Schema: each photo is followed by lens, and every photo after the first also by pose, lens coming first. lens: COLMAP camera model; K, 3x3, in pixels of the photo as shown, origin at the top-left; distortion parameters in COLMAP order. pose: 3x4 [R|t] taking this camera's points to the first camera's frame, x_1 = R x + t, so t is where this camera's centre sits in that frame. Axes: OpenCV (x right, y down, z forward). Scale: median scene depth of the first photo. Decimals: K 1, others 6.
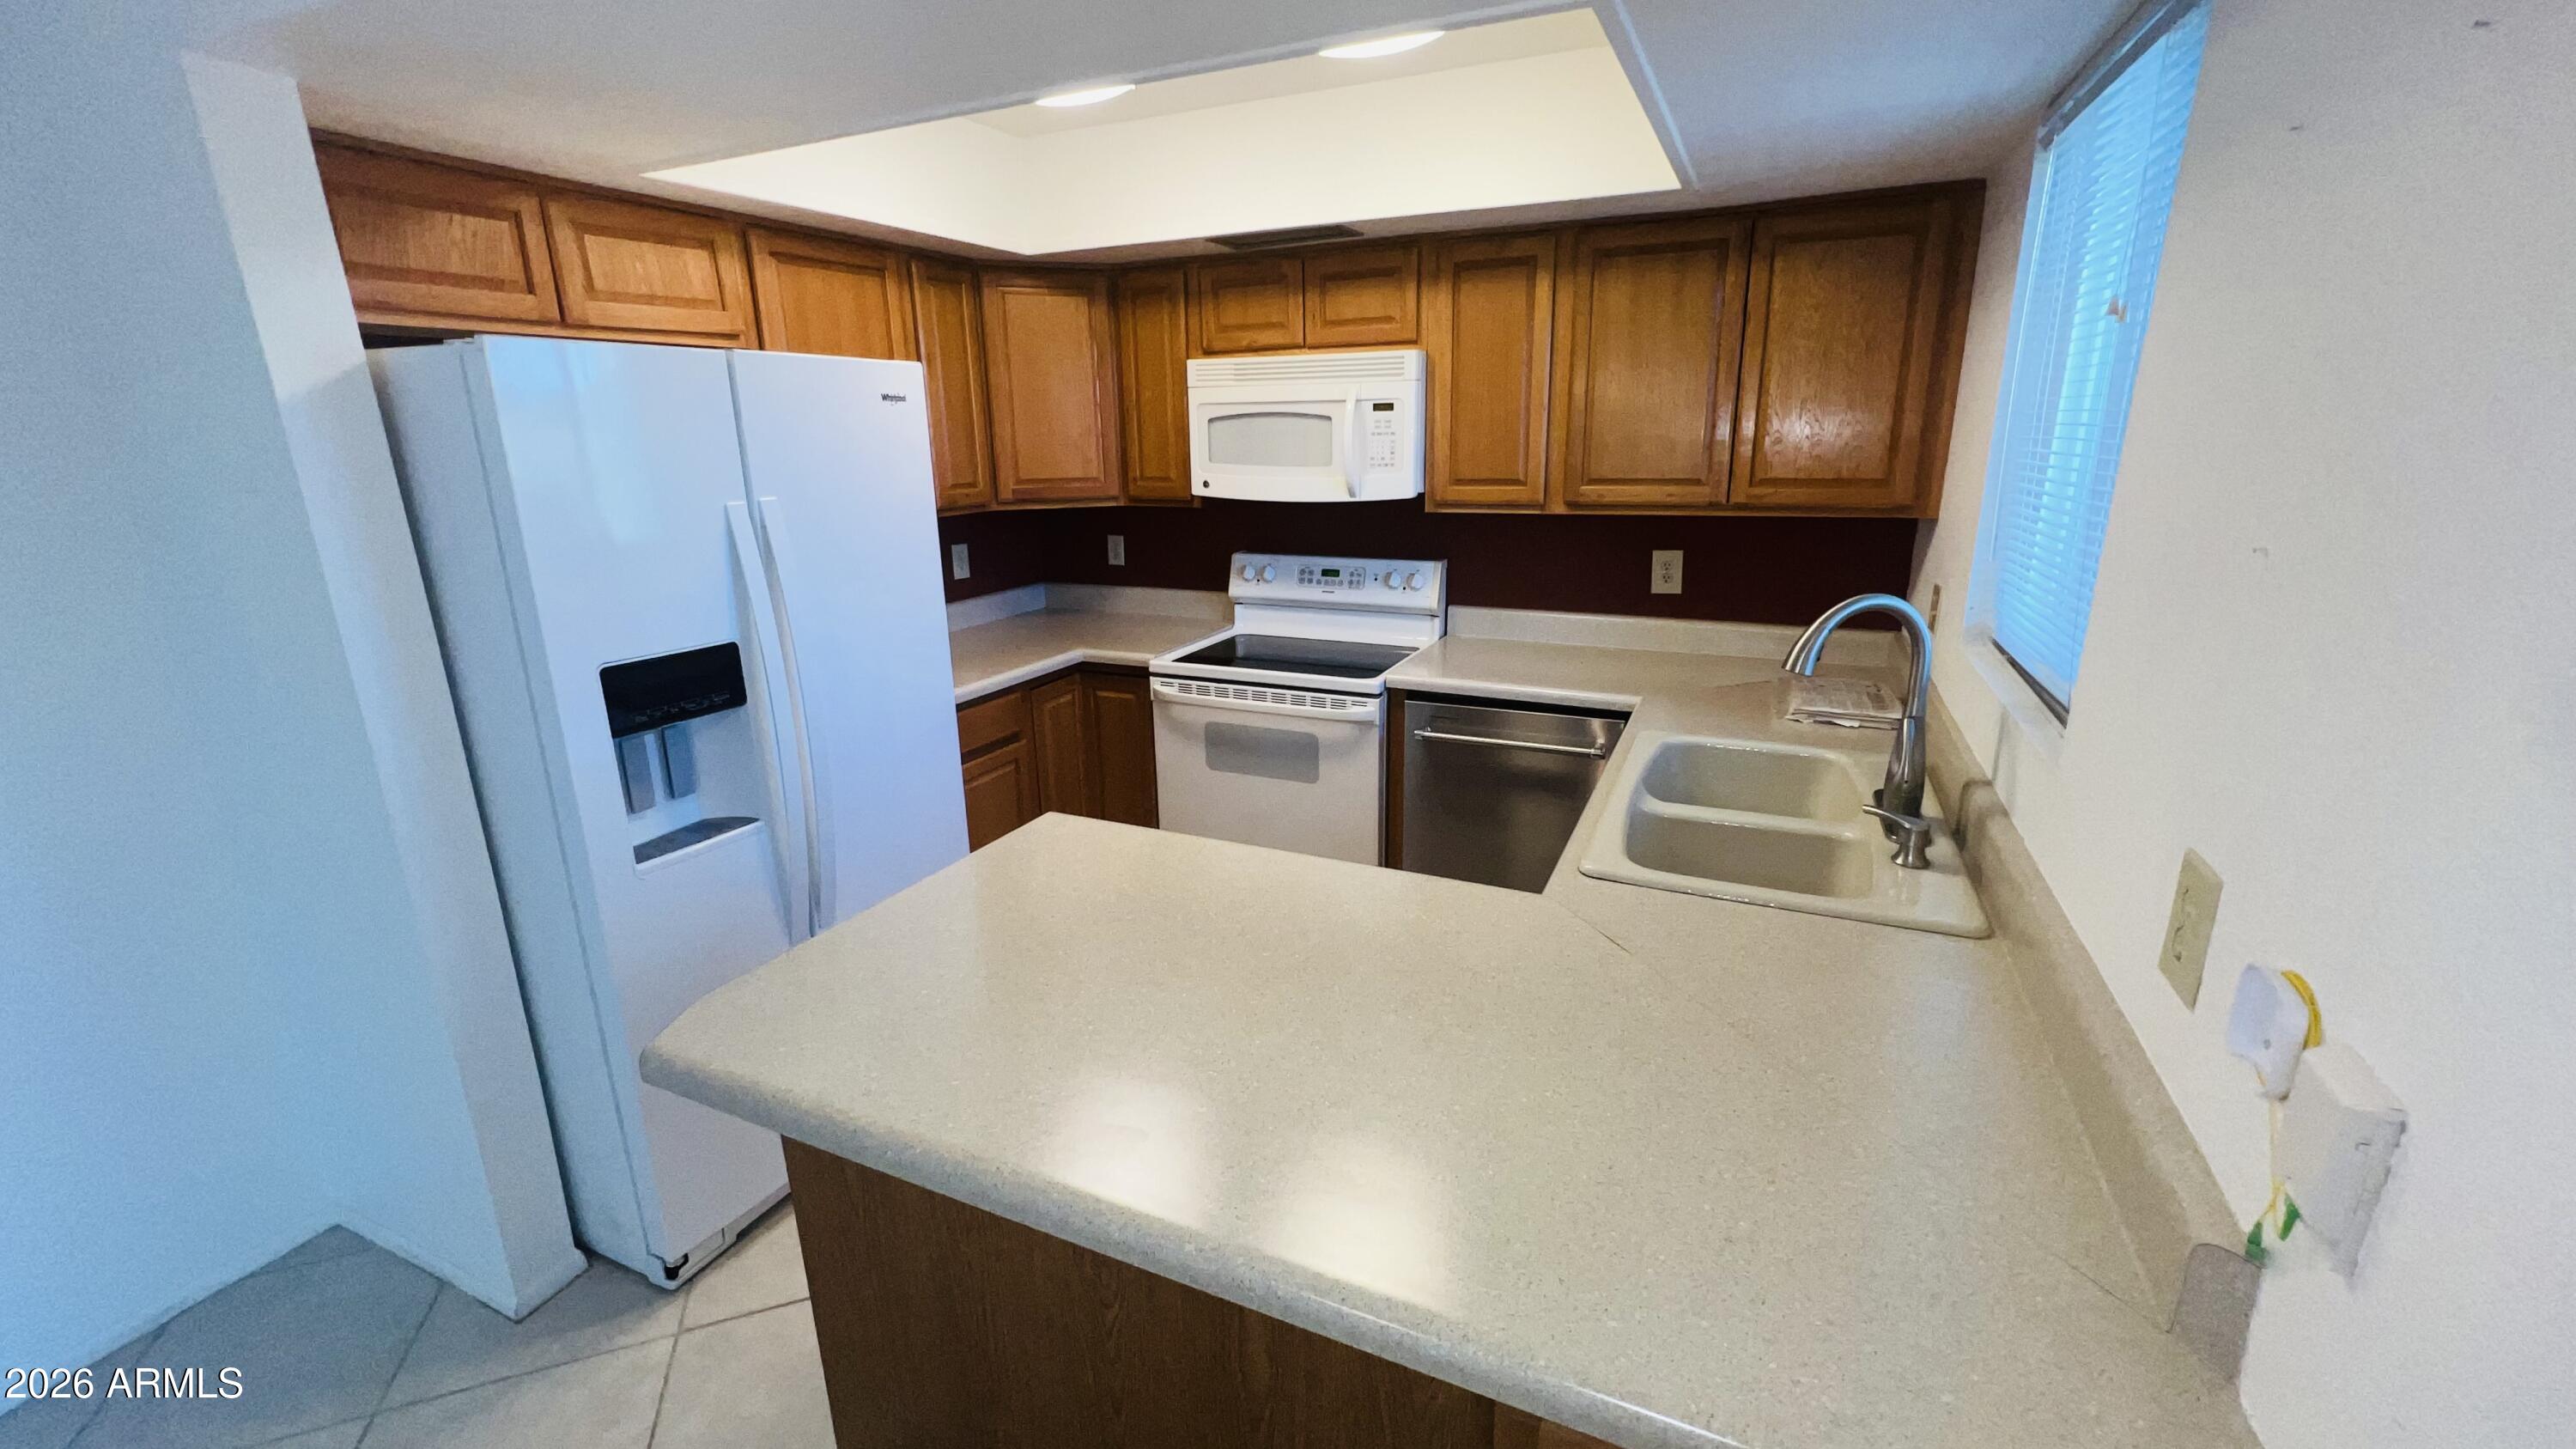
lens RADIAL K [[1025.7, 0, 1301.6], [0, 1025.7, 713.3], [0, 0, 1]] dist [0.001826, 0.000749]
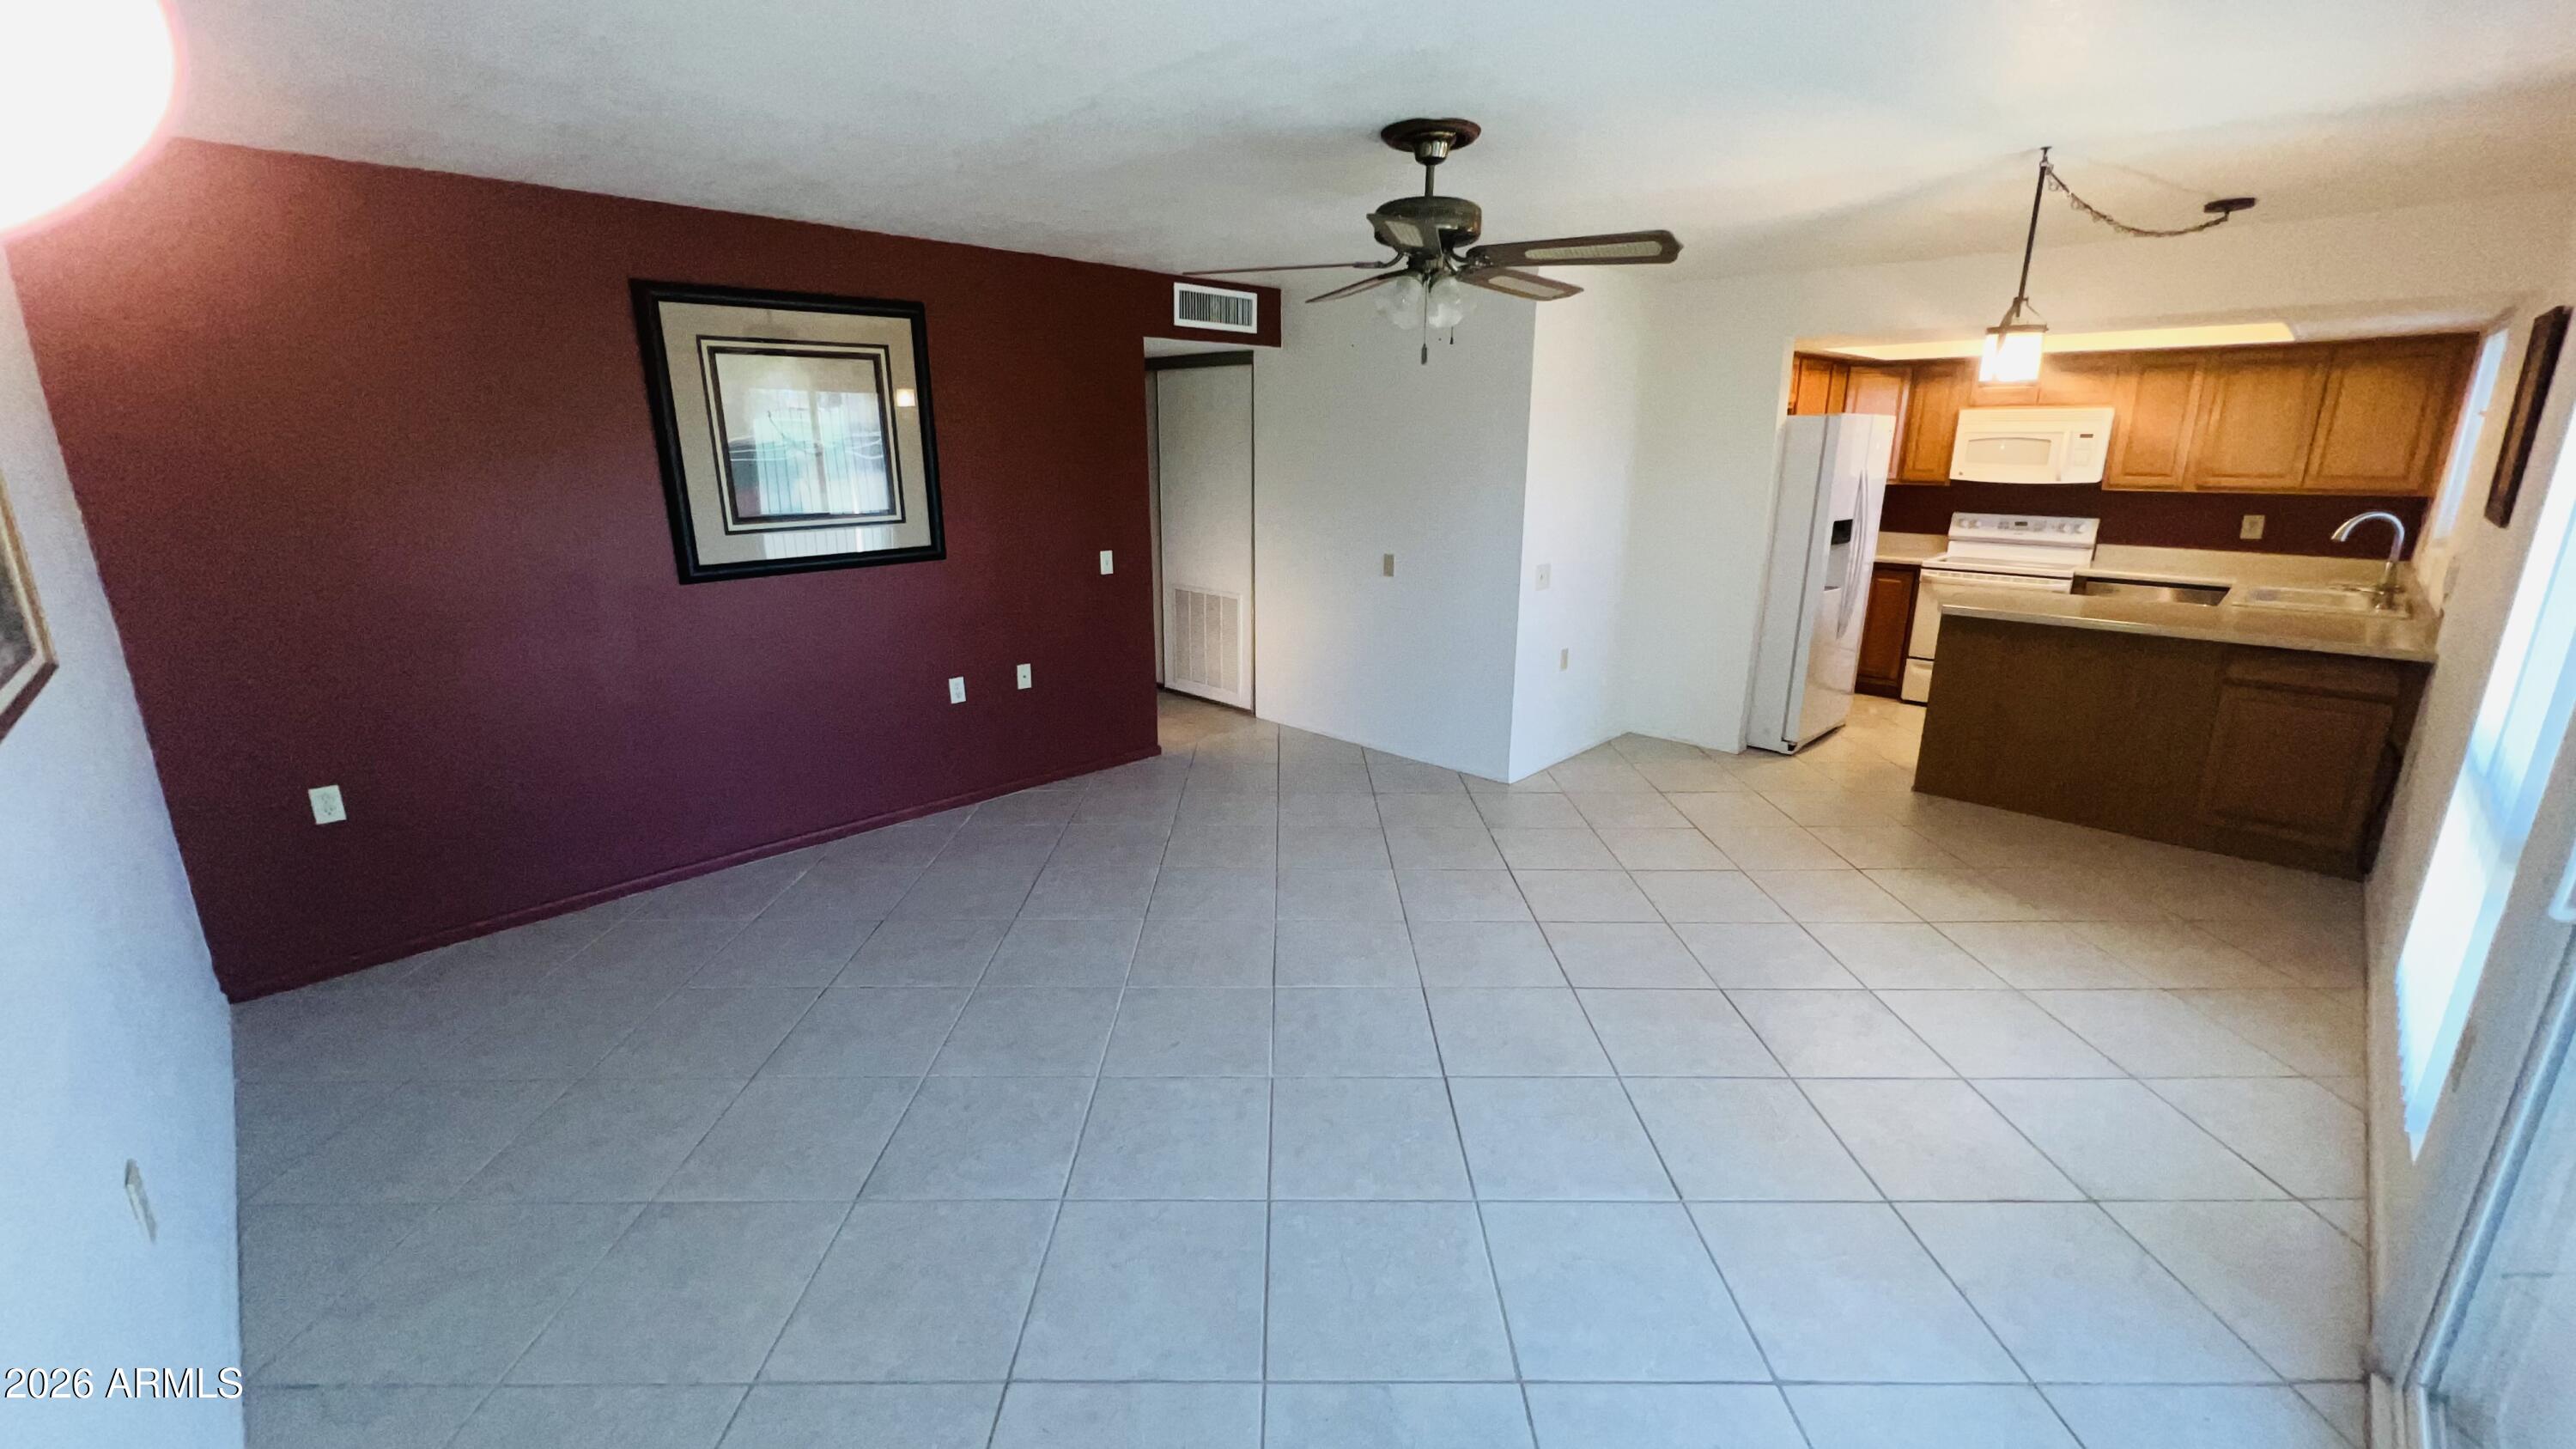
lens RADIAL K [[1025.7, 0, 1303.5], [0, 1025.7, 712.2], [0, 0, 1]] dist [0.001826, 0.000749]
pose [[0.939028, 0.103928, -0.327758, -0.594198], [-0.108204, 0.994115, 0.005218, 0.361051], [0.326371, 0.030565, 0.944747, -1.267635]]
